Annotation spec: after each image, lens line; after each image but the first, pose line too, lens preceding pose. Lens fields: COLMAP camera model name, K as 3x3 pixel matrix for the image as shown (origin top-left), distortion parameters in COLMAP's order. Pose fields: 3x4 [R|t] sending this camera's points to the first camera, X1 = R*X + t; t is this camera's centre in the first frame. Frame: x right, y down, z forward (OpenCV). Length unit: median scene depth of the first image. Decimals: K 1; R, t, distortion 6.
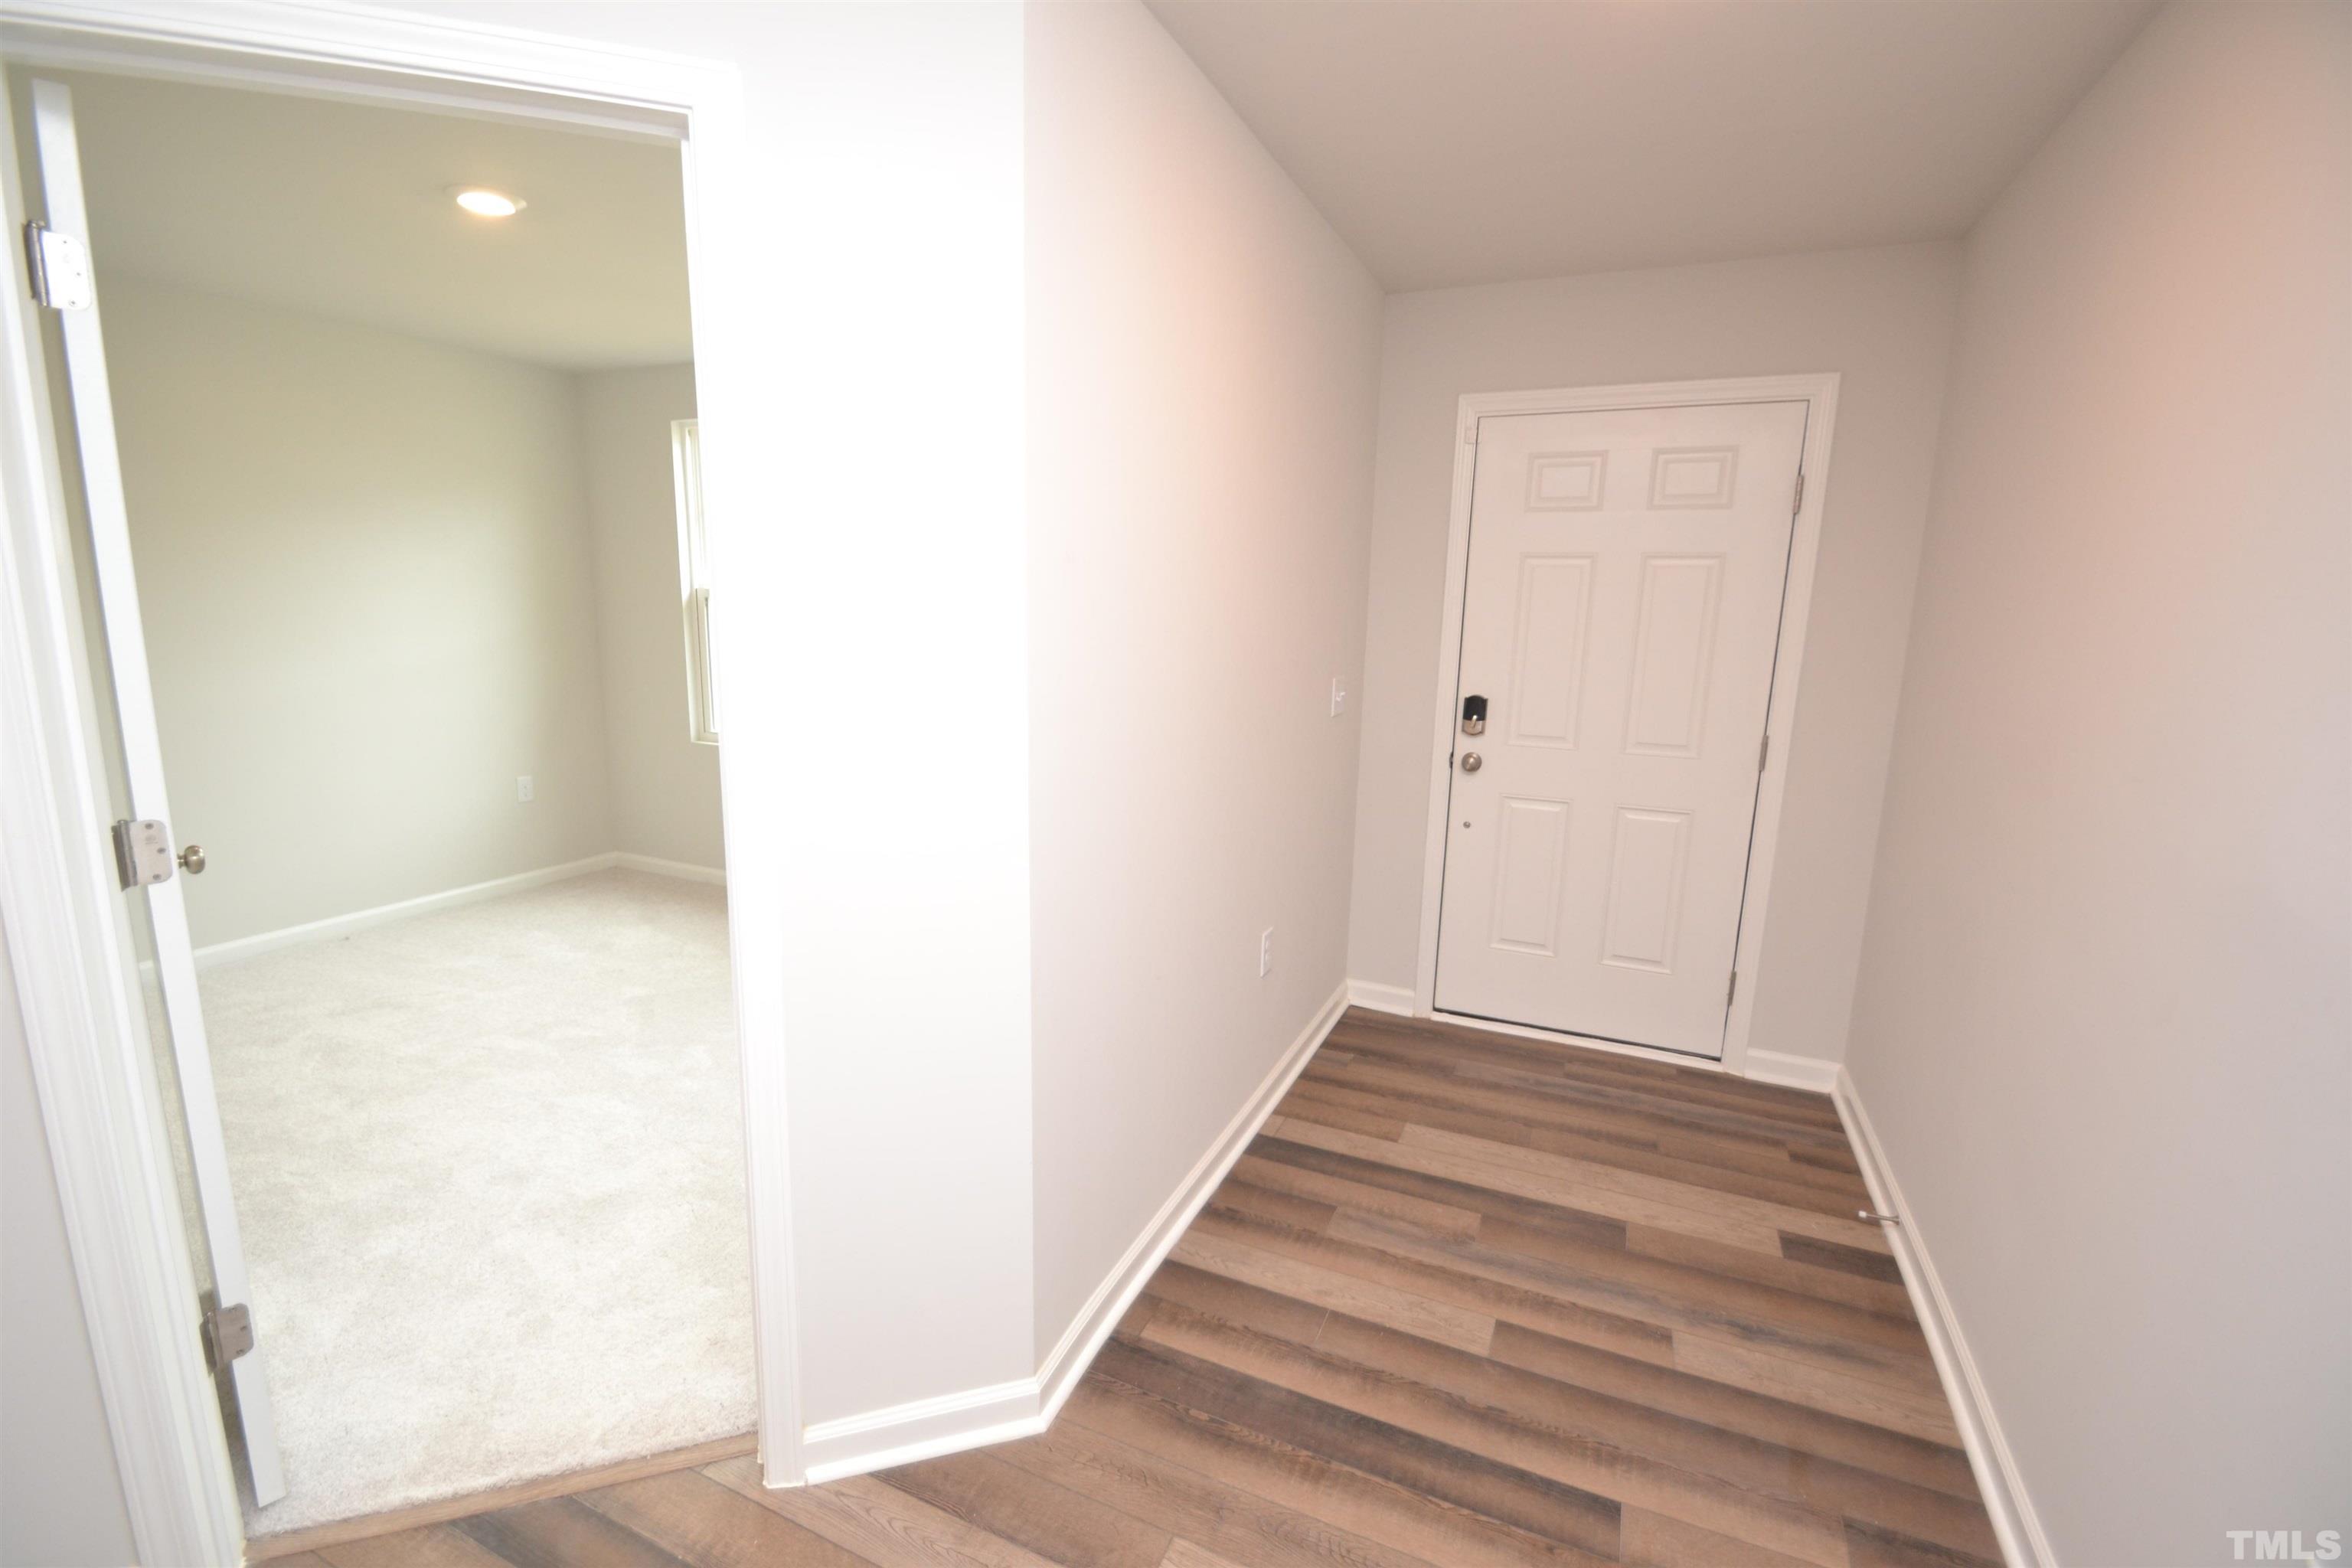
lens RADIAL K [[1058.1, 0, 1176.0], [0, 1058.1, 784.0], [0, 0, 1]] dist [-0.001555, -0.012498]
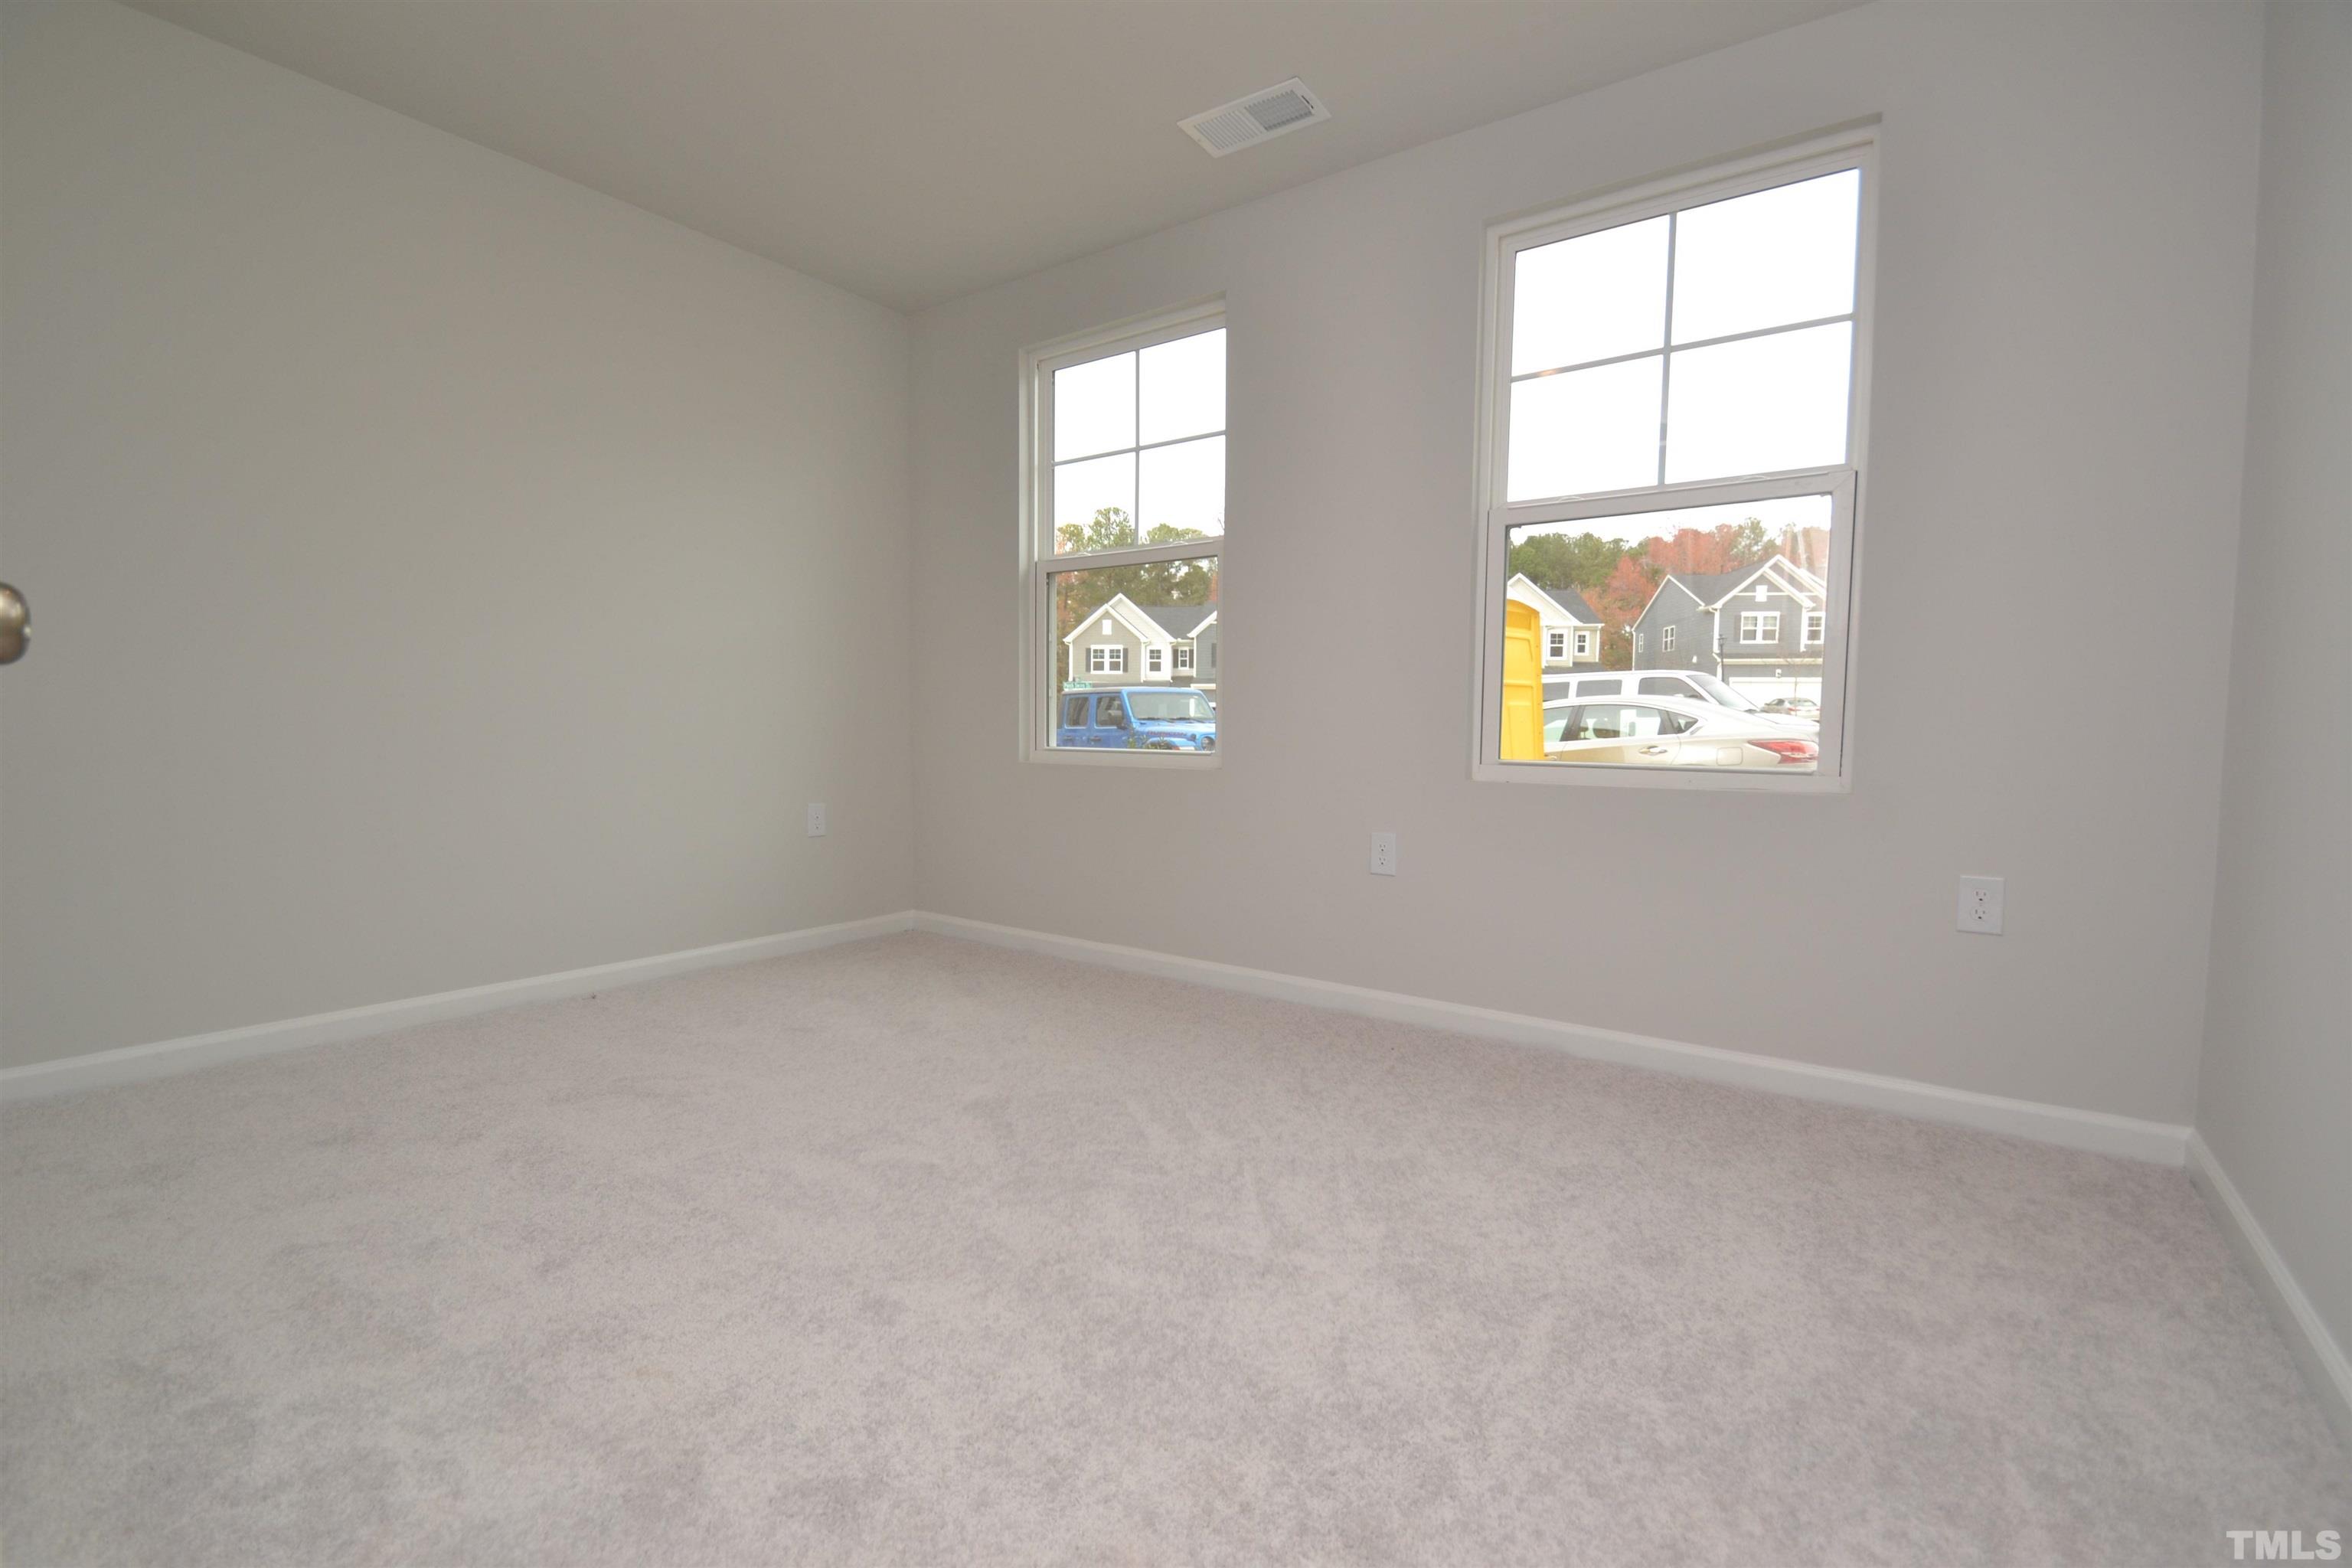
lens RADIAL K [[1043.0, 0, 1158.0], [0, 1043.0, 794.9], [0, 0, 1]] dist [0.010647, -0.011213]
pose [[0.979076, 0.002999, -0.203475, -0.489827], [-0.025816, 0.993643, -0.109577, 0.150298], [0.201853, 0.112537, 0.972929, 0.687573]]
